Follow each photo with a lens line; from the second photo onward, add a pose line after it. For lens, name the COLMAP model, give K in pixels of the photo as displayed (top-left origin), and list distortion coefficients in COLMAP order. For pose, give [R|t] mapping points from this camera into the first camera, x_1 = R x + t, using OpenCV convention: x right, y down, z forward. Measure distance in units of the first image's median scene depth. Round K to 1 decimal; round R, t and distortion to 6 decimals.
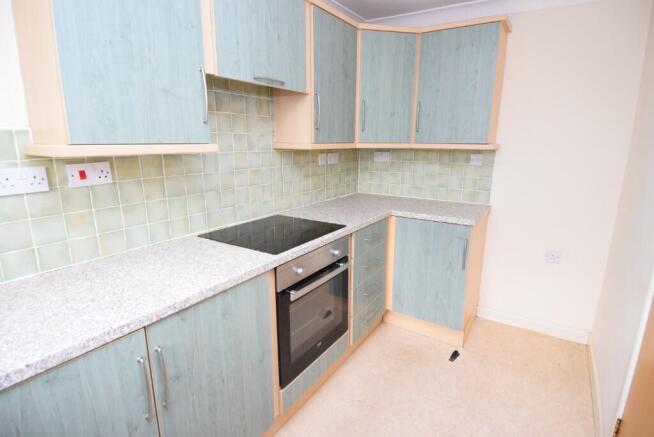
lens RADIAL K [[339.9, 0, 316.1], [0, 339.9, 222.4], [0, 0, 1]] dist [0.000169, -0.000061]
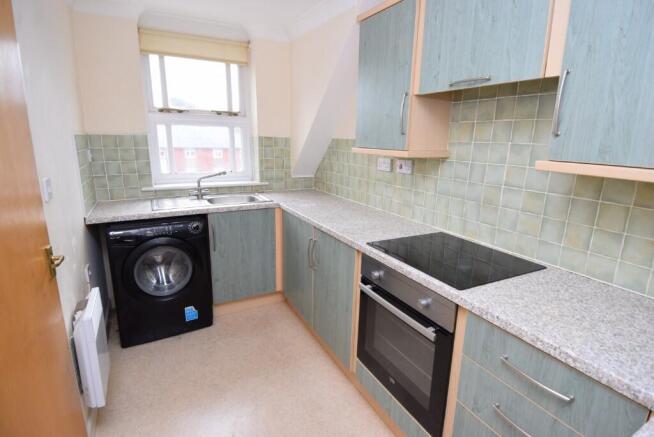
lens RADIAL K [[339.9, 0, 316.1], [0, 339.9, 222.4], [0, 0, 1]] dist [0.000169, -0.000061]
pose [[-0.489368, 0.175621, -0.854211, 0.772129], [-0.247660, 0.911197, 0.329219, -0.245236], [0.836172, 0.372664, -0.402416, 1.024559]]
